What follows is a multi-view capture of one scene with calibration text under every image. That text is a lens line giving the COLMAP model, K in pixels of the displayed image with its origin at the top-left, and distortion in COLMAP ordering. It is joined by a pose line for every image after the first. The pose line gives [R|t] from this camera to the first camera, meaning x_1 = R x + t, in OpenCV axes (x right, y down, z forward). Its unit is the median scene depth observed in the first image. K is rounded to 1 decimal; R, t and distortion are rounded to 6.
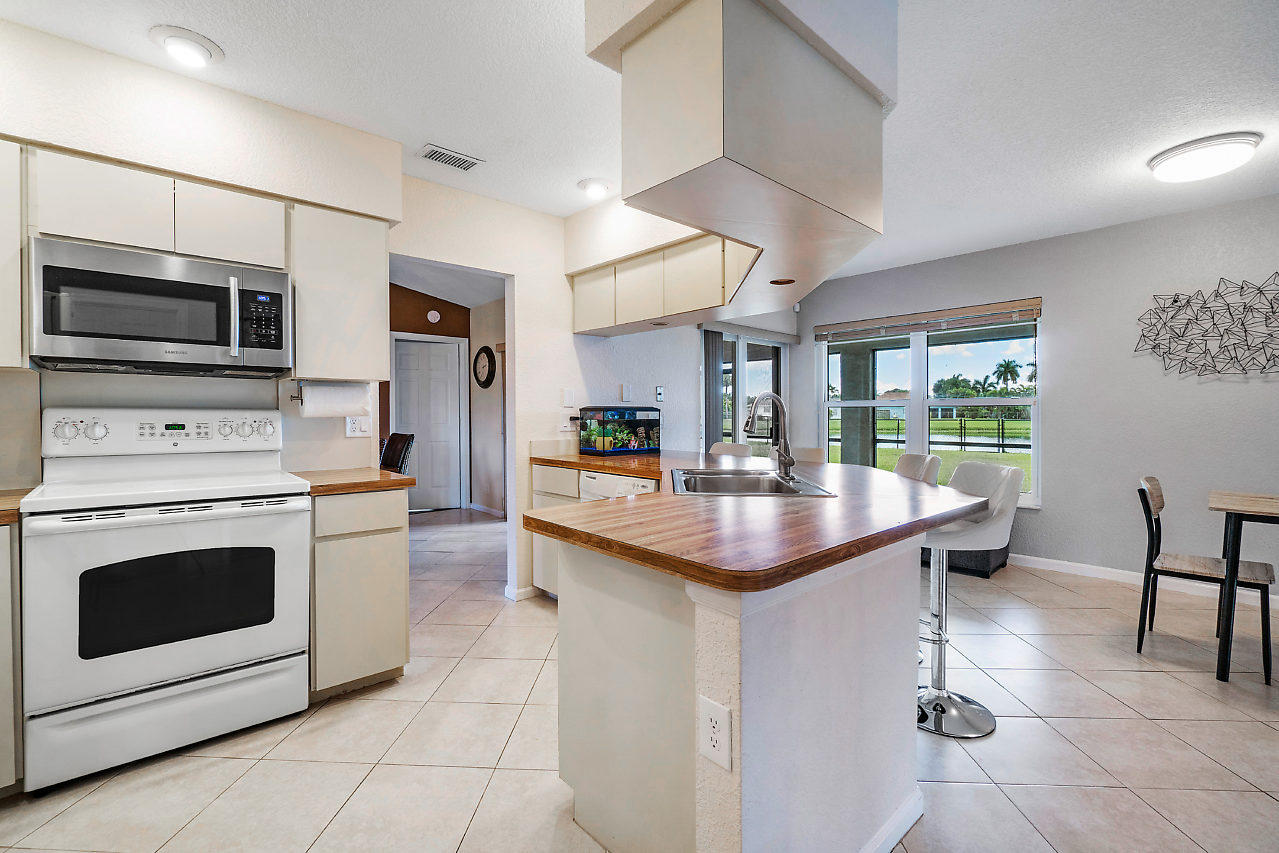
lens RADIAL K [[553.1, 0, 628.6], [0, 553.1, 422.2], [0, 0, 1]] dist [-0.009128, 0.000004]
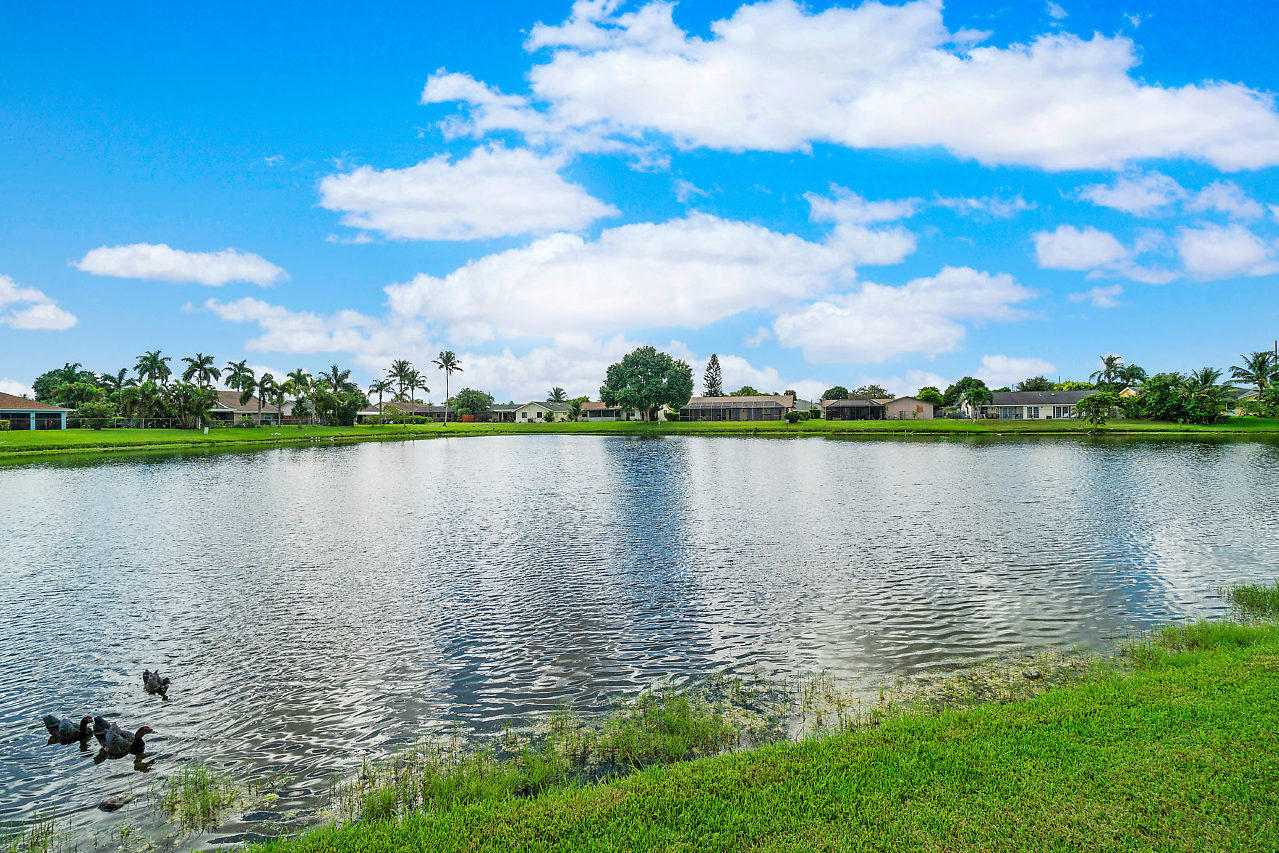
lens RADIAL K [[568.0, 0, 633.1], [0, 568.0, 418.6], [0, 0, 1]] dist [-0.006893, 0.000077]
pose [[0.268539, -0.004117, 0.963260, 3.615993], [0.027407, 0.999619, -0.003368, 0.011811], [-0.962879, 0.027305, 0.268549, 4.991590]]
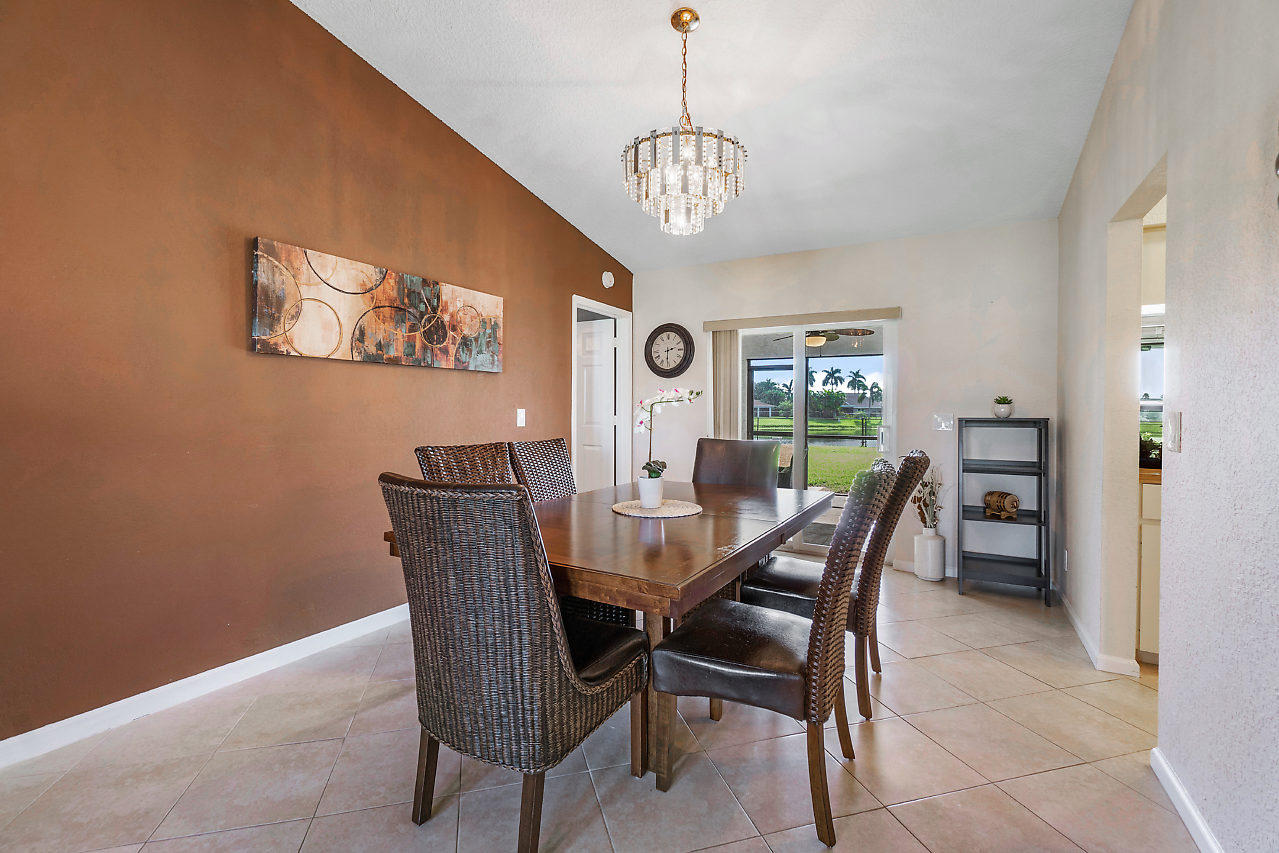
lens RADIAL K [[553.1, 0, 628.6], [0, 553.1, 422.2], [0, 0, 1]] dist [-0.009128, 0.000004]
pose [[0.952128, 0.000814, 0.305698, -0.658823], [-0.002138, 0.999990, 0.003998, -0.003362], [-0.305692, -0.004460, 0.952120, 0.335197]]
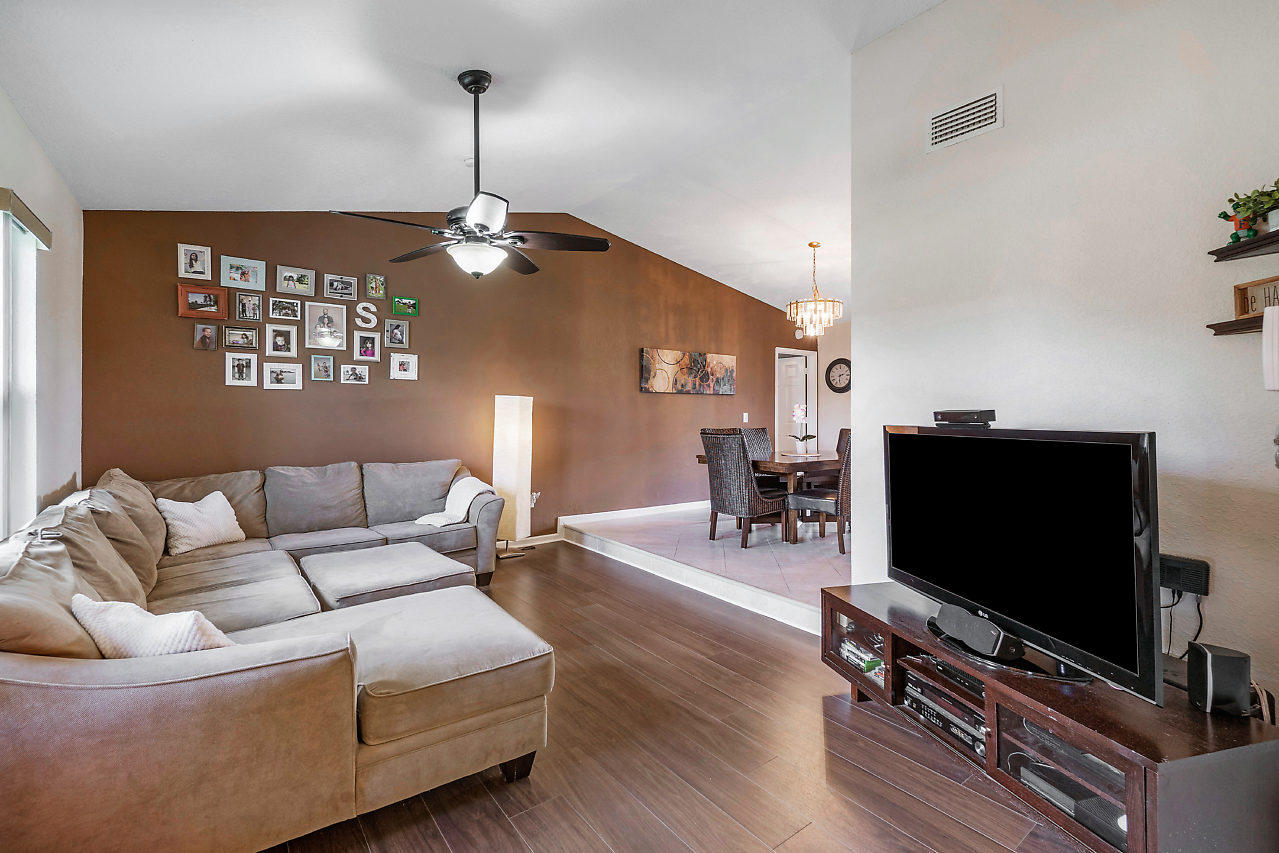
lens RADIAL K [[553.1, 0, 628.6], [0, 553.1, 422.2], [0, 0, 1]] dist [-0.009128, 0.000004]
pose [[0.995096, 0.002600, -0.098882, -0.721285], [-0.003395, 0.999963, -0.007873, 0.015468], [0.098858, 0.008170, 0.995068, -0.294113]]
